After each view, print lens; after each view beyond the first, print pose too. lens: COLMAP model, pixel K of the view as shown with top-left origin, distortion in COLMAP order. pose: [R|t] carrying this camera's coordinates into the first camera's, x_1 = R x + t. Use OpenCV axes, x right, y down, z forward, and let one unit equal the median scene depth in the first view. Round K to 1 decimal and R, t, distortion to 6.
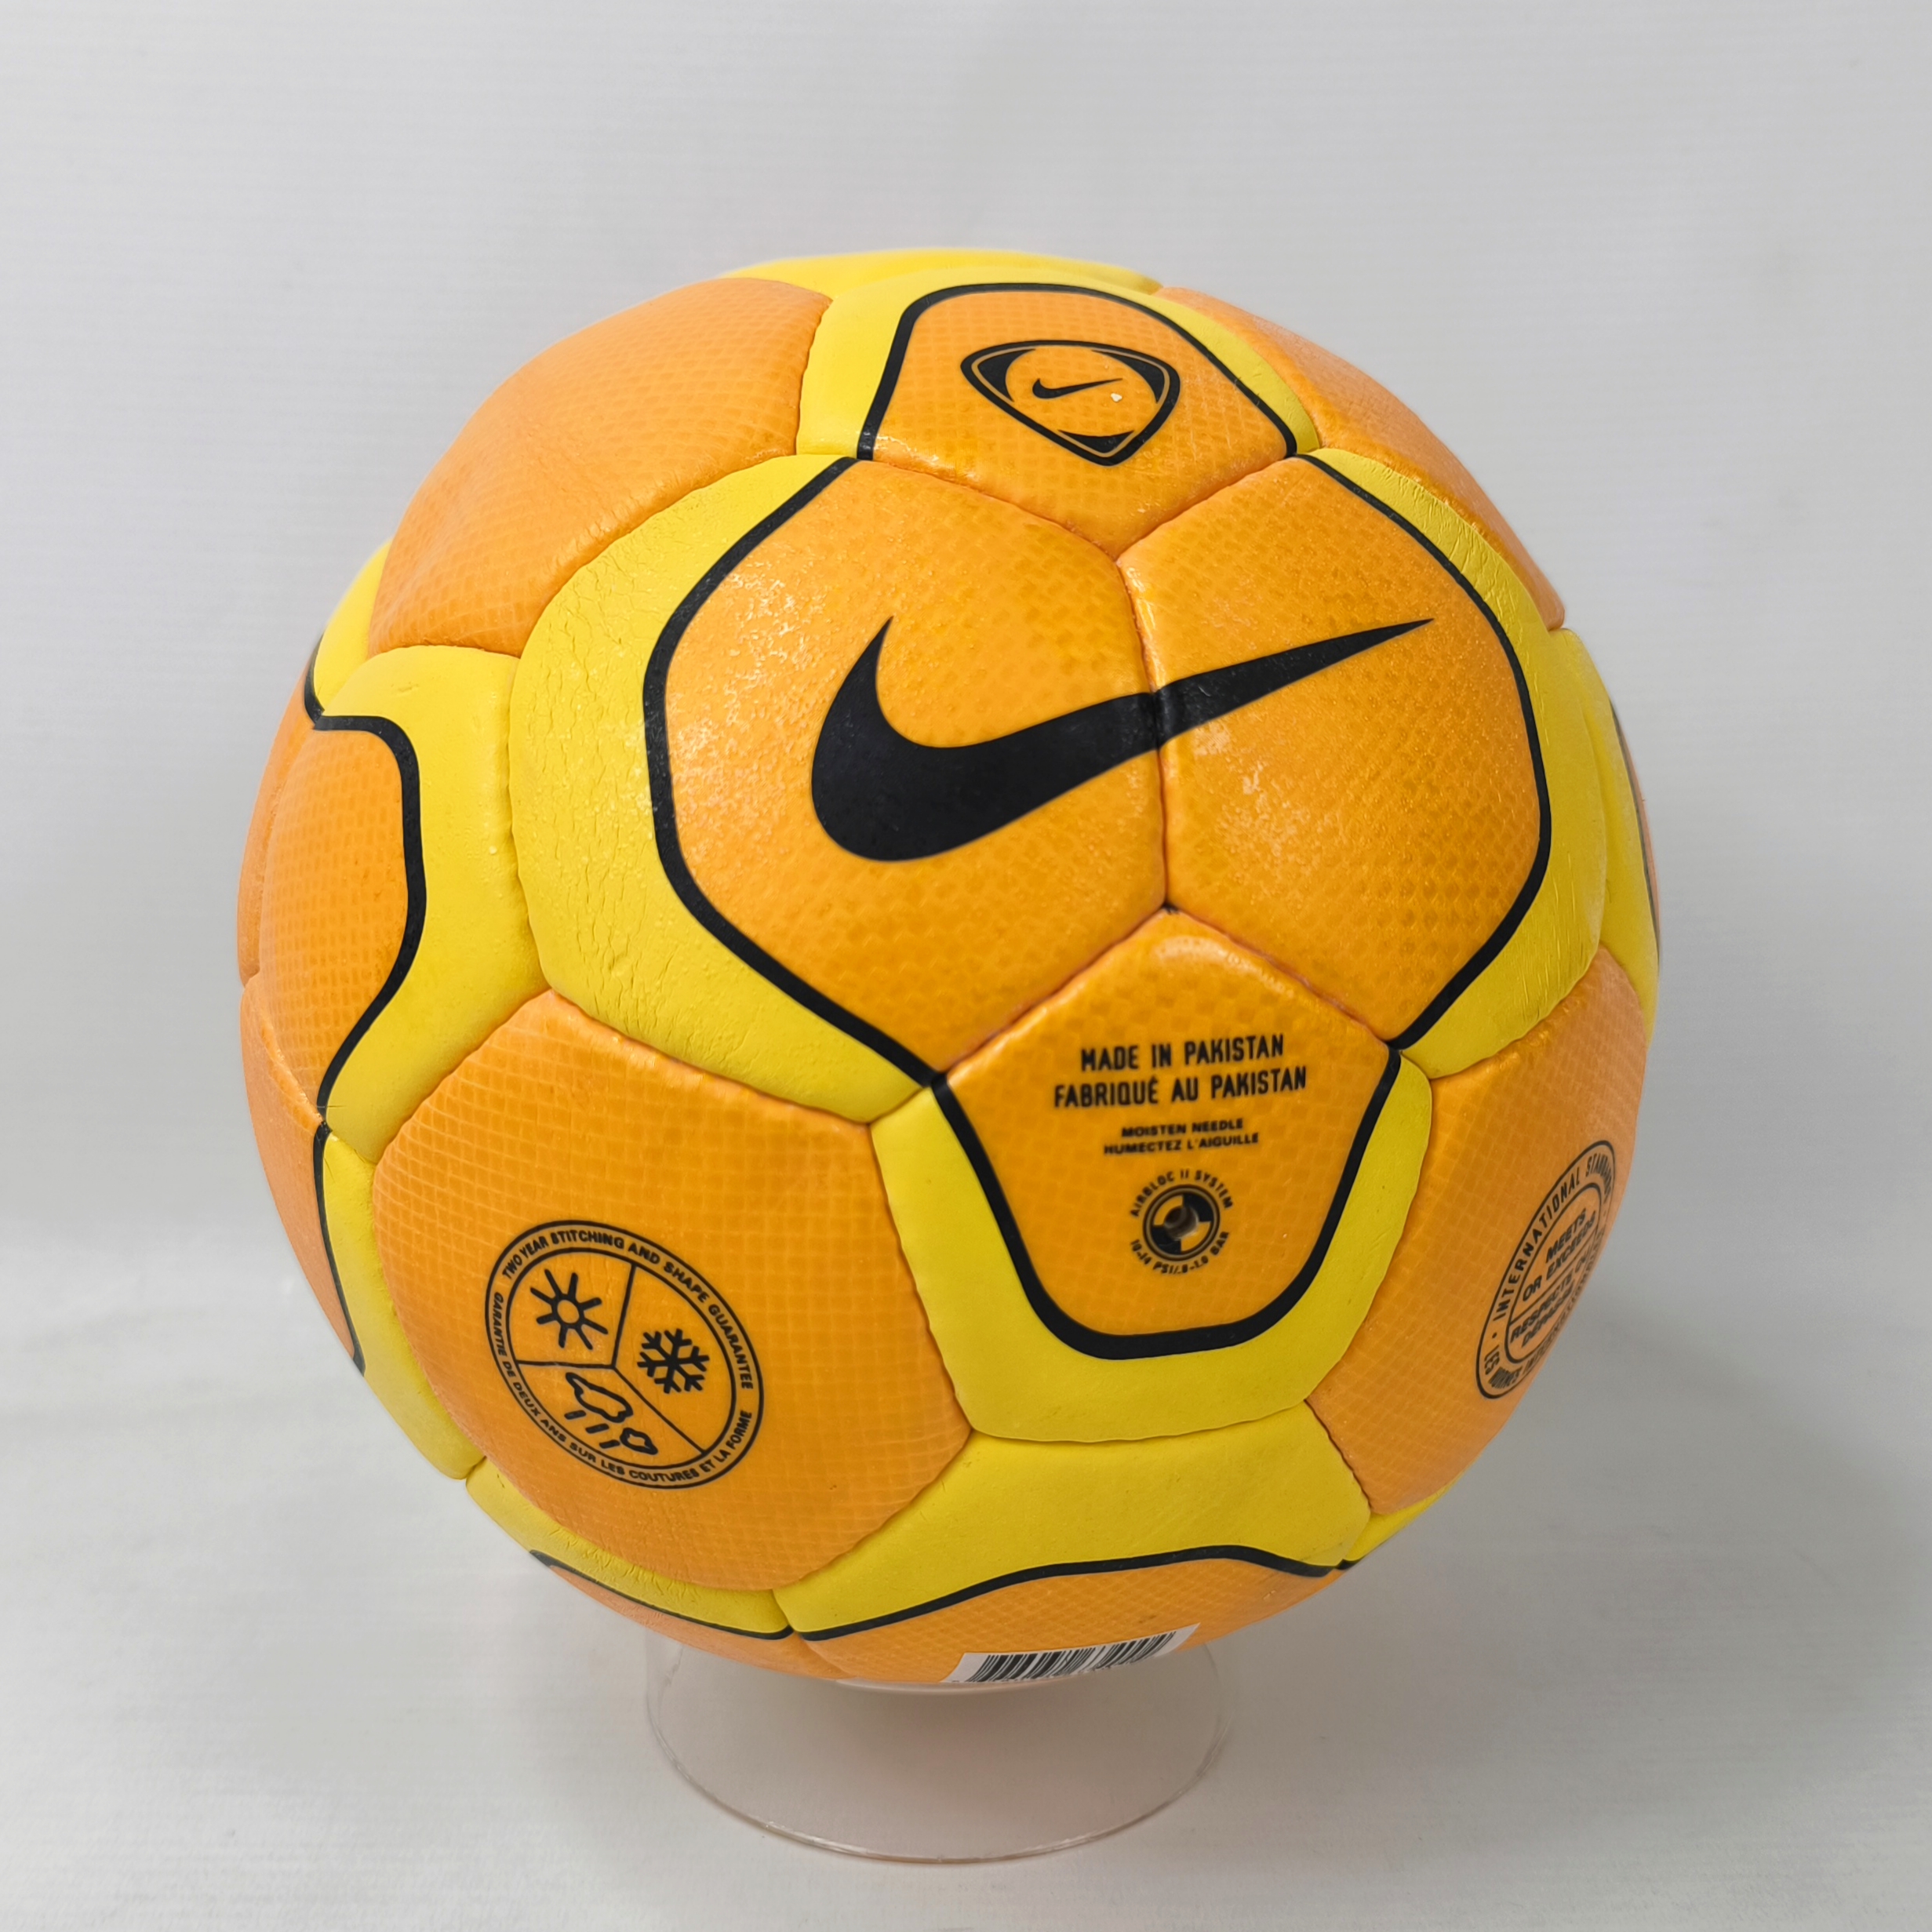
lens RADIAL K [[2137.6, 0, 961.7], [0, 2137.6, 962.5], [0, 0, 1]] dist [0.134059, 0.000000]
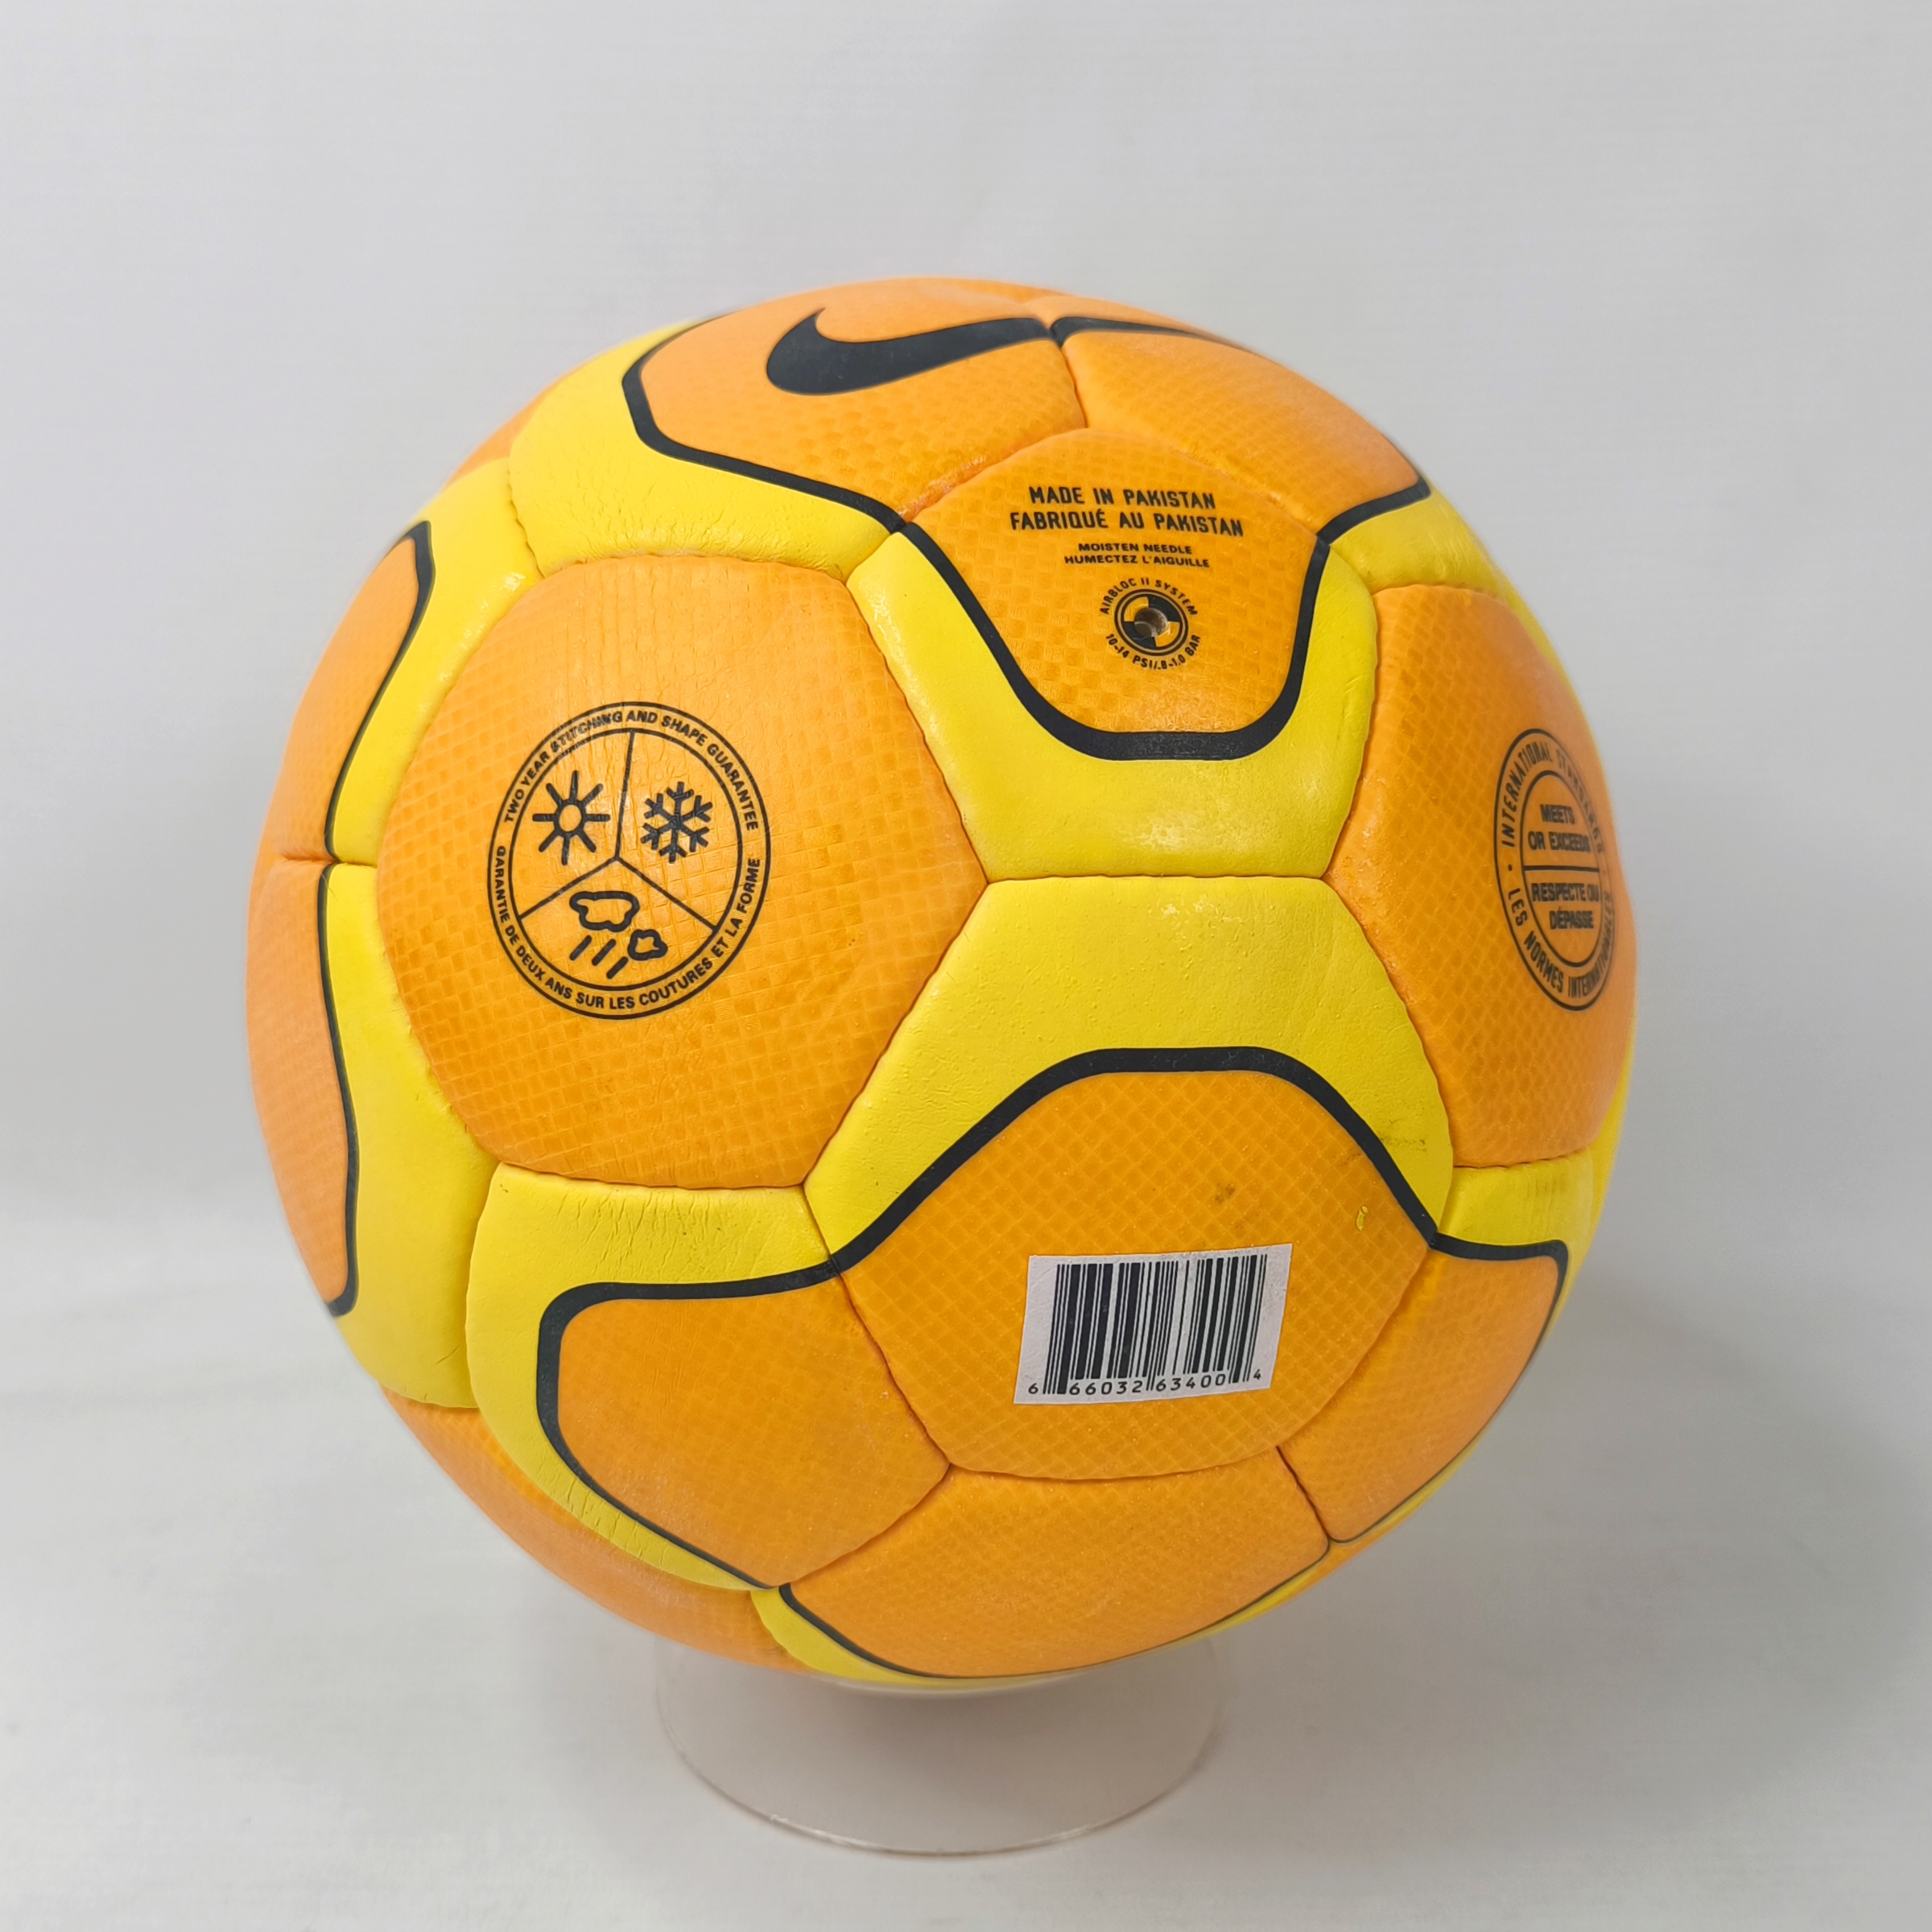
lens RADIAL K [[2137.6, 0, 969.0], [0, 2137.6, 957.7], [0, 0, 1]] dist [0.134059, 0.000000]
pose [[0.990560, -0.129051, 0.046218, -0.055026], [0.129732, 0.773702, -0.620125, 0.879820], [0.044269, 0.620267, 0.783140, 0.273750]]
